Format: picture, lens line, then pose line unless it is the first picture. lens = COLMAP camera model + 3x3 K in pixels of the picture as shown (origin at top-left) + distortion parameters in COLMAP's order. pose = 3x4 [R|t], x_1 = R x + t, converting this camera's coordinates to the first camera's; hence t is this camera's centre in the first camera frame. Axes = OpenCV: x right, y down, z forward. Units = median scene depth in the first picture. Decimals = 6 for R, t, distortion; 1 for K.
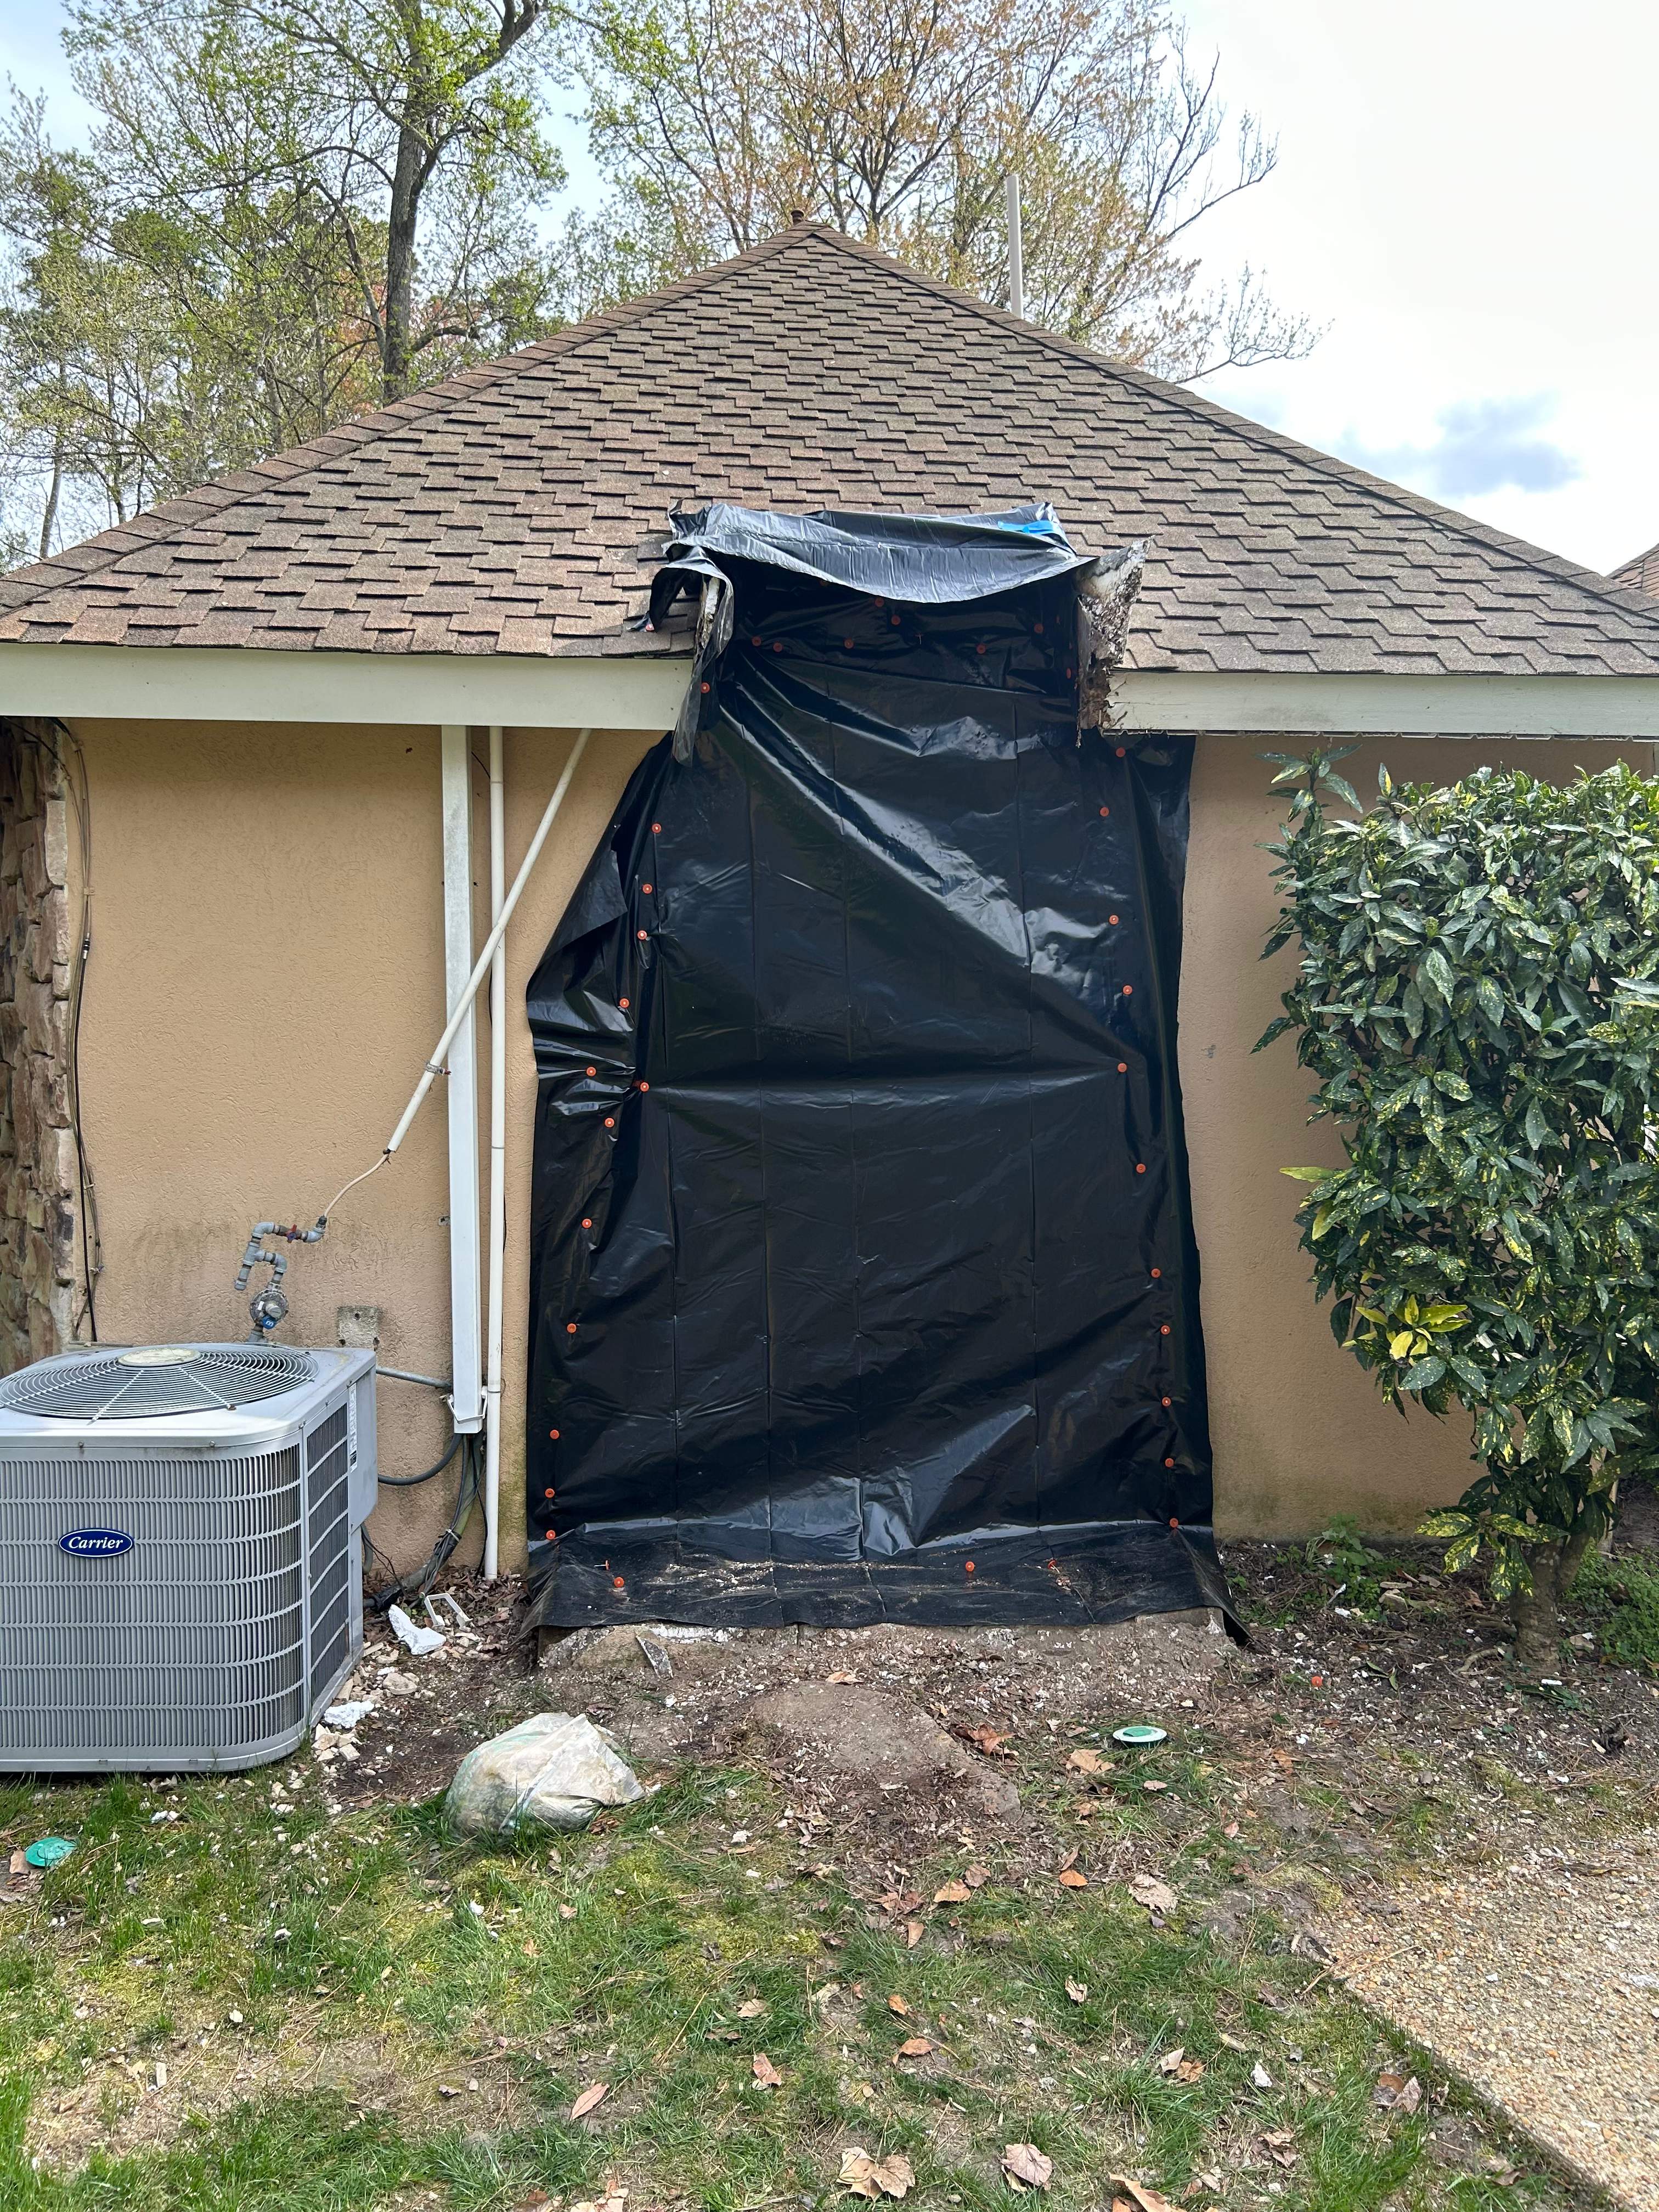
lens RADIAL K [[1727.7, 0, 839.1], [0, 1727.7, 1075.8], [0, 0, 1]] dist [0.062701, -0.080096]
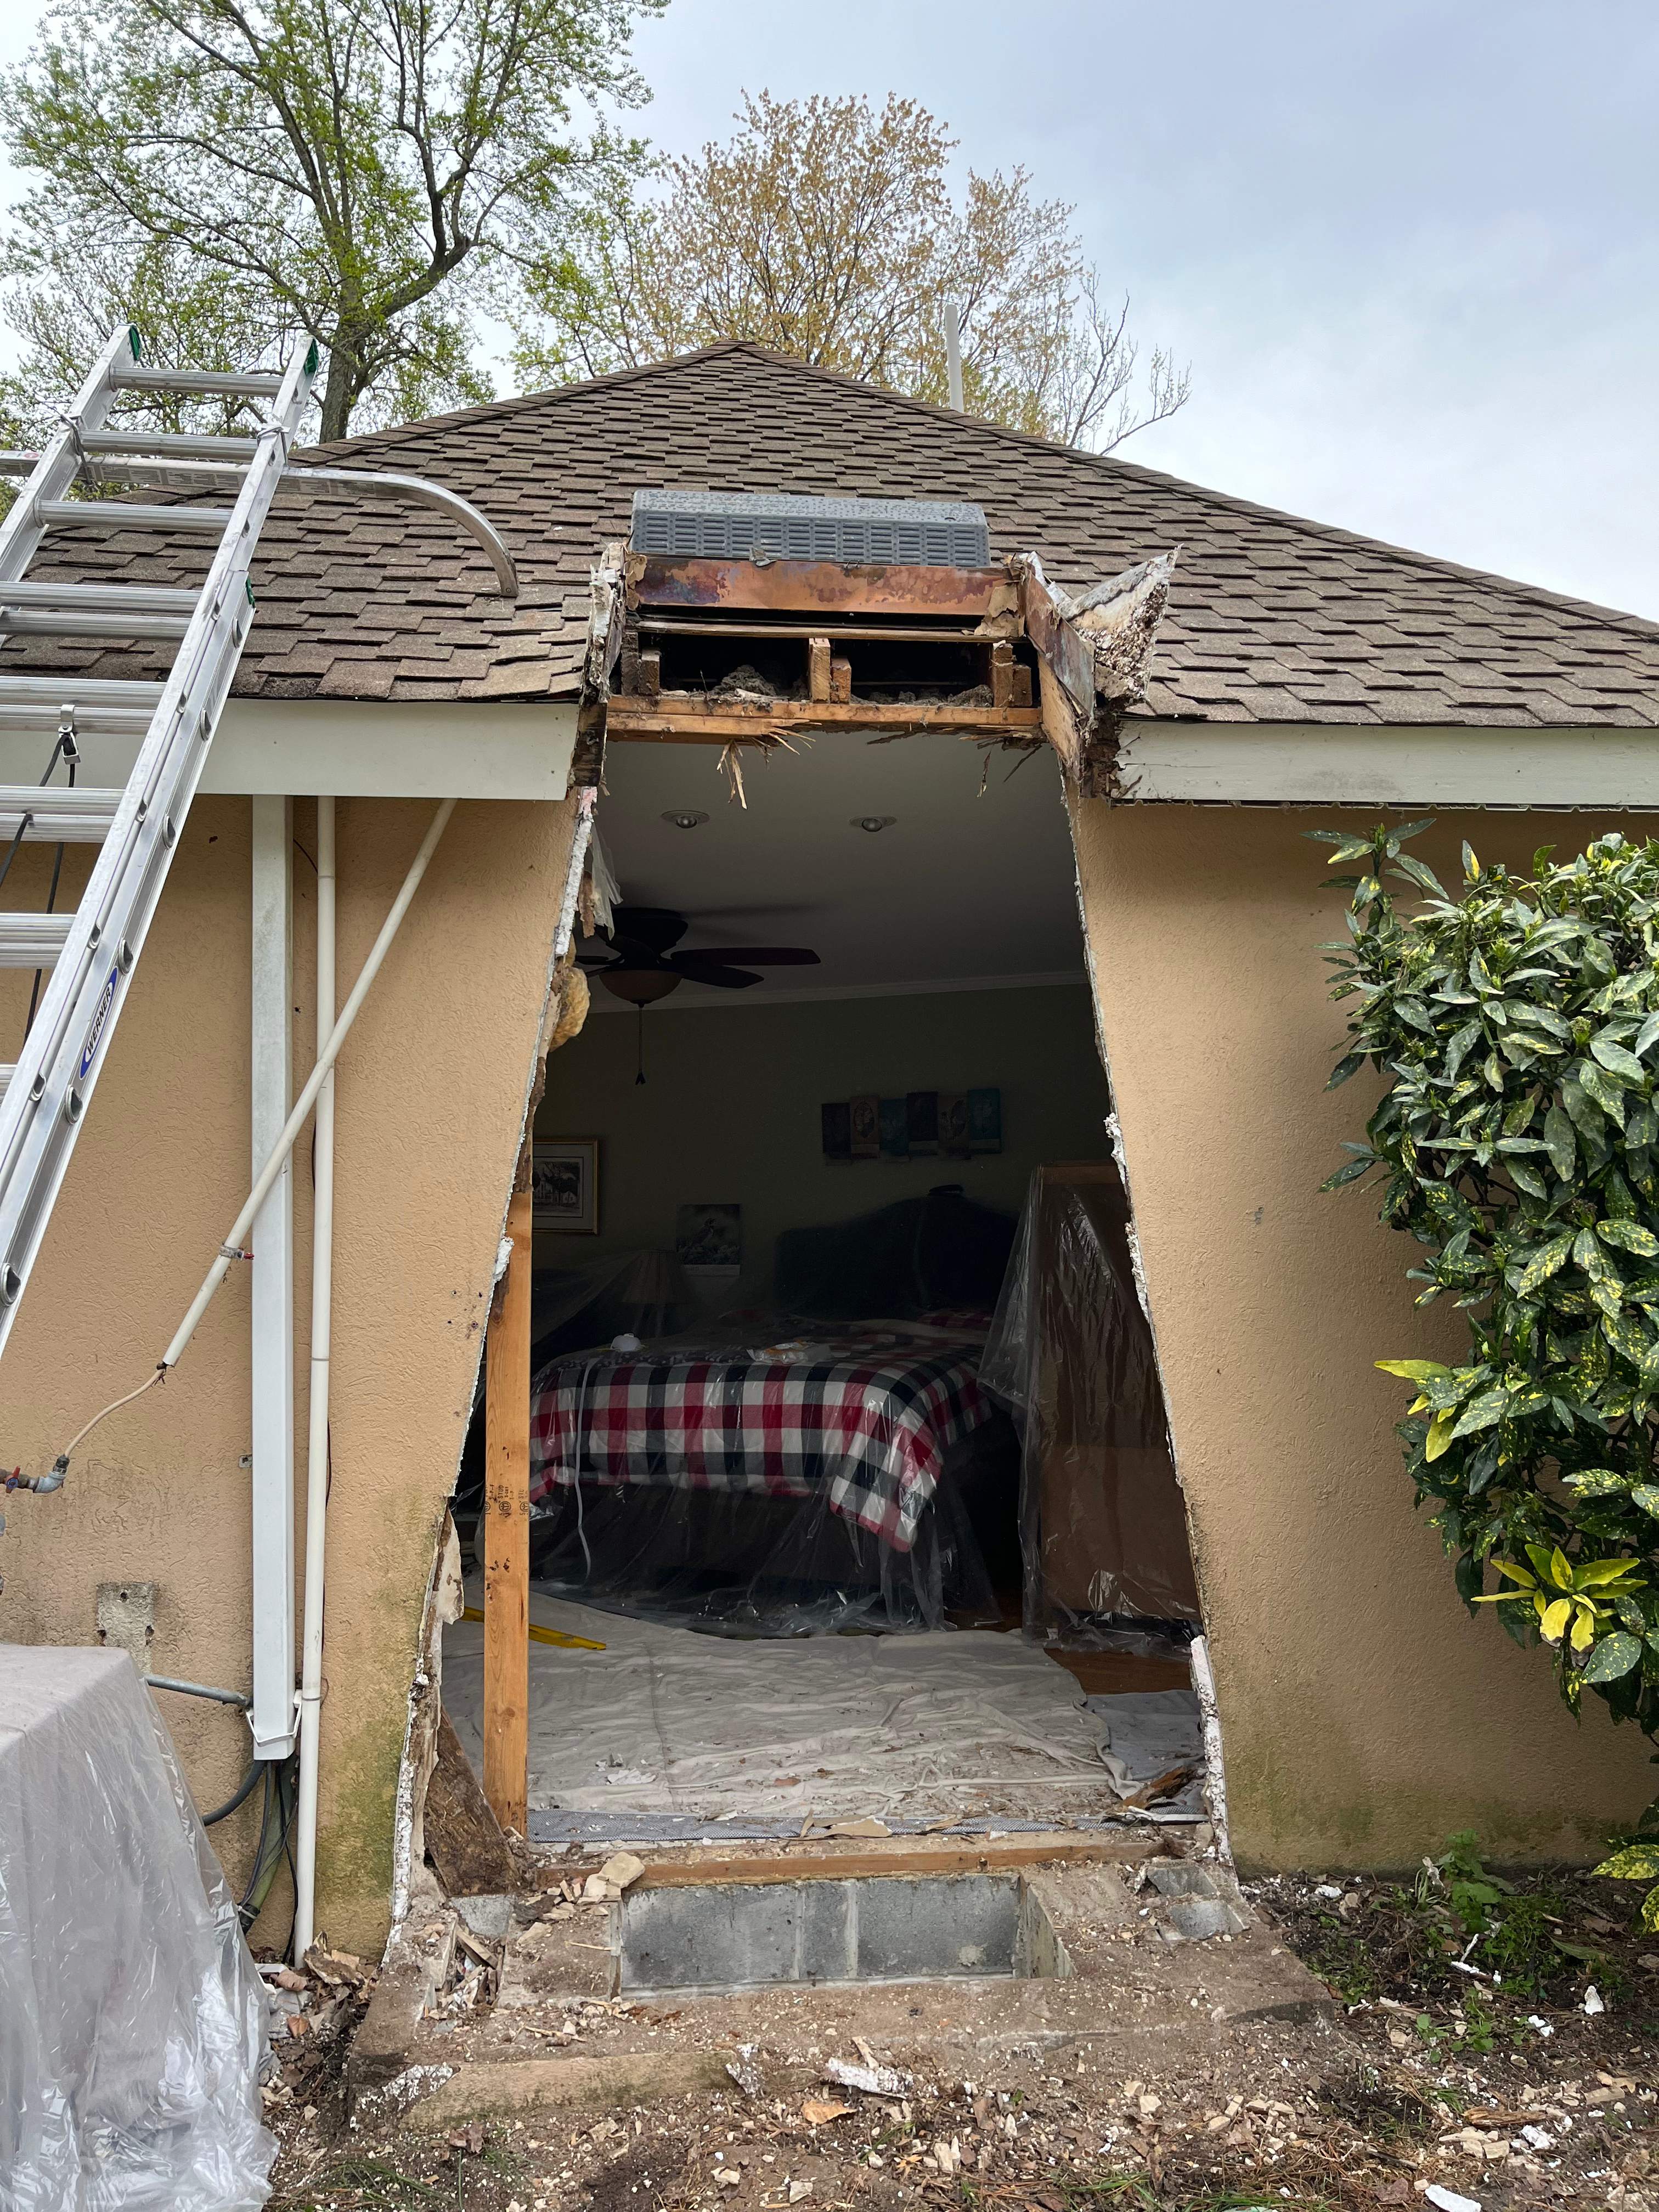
lens RADIAL K [[1674.2, 0, 842.0], [0, 1674.2, 1105.6], [0, 0, 1]] dist [0.020000, -0.001358]
pose [[0.999128, -0.014115, 0.039282, -0.000401], [0.018435, 0.993549, -0.111892, 0.017070], [-0.037450, 0.112518, 0.992944, 0.249779]]
